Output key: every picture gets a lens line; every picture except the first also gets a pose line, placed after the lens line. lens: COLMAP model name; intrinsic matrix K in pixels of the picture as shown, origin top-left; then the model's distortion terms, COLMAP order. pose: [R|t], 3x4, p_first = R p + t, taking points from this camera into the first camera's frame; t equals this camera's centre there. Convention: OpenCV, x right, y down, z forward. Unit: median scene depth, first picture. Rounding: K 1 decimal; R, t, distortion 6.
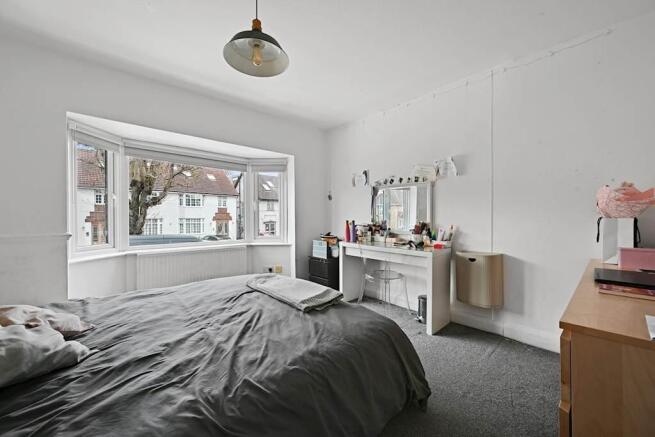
lens RADIAL K [[265.2, 0, 327.5], [0, 265.2, 218.5], [0, 0, 1]] dist [-0.000207, 0.000023]
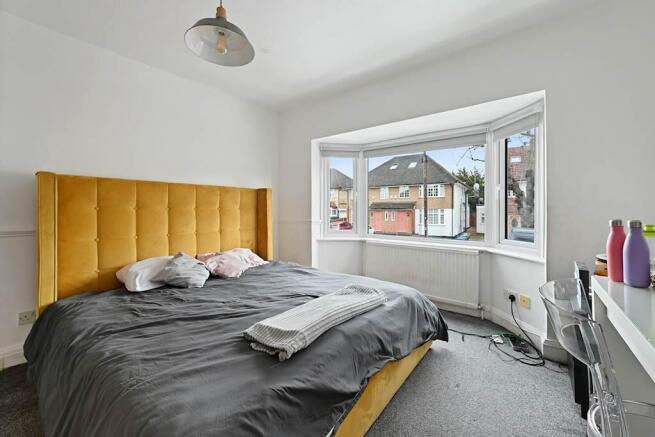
lens RADIAL K [[263.9, 0, 331.1], [0, 263.9, 210.4], [0, 0, 1]] dist [-0.000867, 0.000084]
pose [[0.160522, 0.004331, -0.987023, 0.404962], [-0.006874, 0.999971, 0.003270, -0.003843], [0.987008, 0.006259, 0.160547, 0.665425]]
